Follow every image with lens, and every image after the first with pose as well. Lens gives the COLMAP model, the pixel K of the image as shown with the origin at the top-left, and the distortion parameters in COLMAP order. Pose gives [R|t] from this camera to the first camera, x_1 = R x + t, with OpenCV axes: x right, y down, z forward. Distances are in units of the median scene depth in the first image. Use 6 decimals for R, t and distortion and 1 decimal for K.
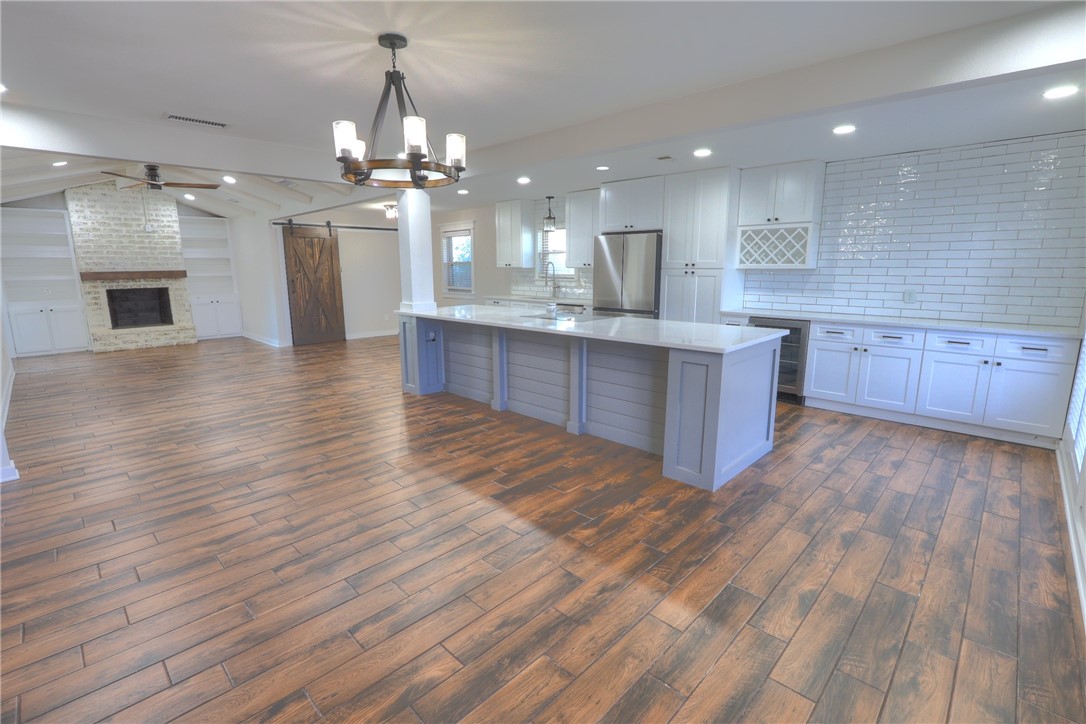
lens RADIAL K [[490.0, 0, 540.0], [0, 490.0, 361.7], [0, 0, 1]] dist [-0.014710, 0.000629]
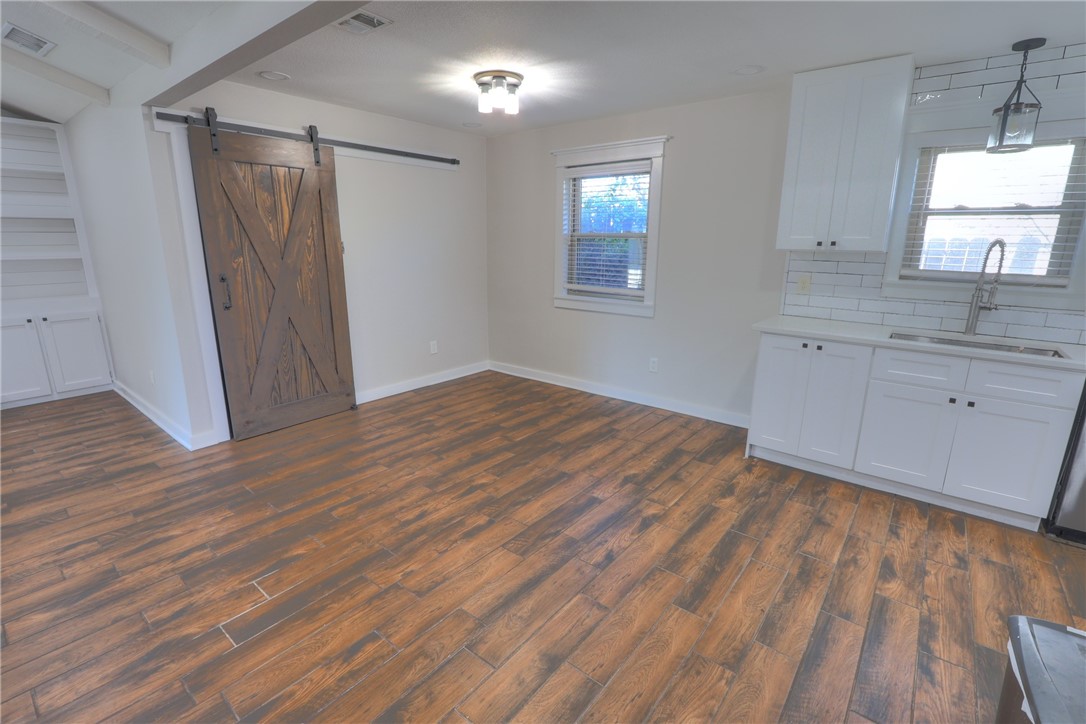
lens RADIAL K [[495.4, 0, 543.5], [0, 495.4, 359.2], [0, 0, 1]] dist [-0.013754, -0.000749]
pose [[0.995247, -0.013772, 0.096400, -0.508333], [0.009024, 0.998732, 0.049518, -0.204925], [-0.096960, -0.048413, 0.994110, 1.014379]]
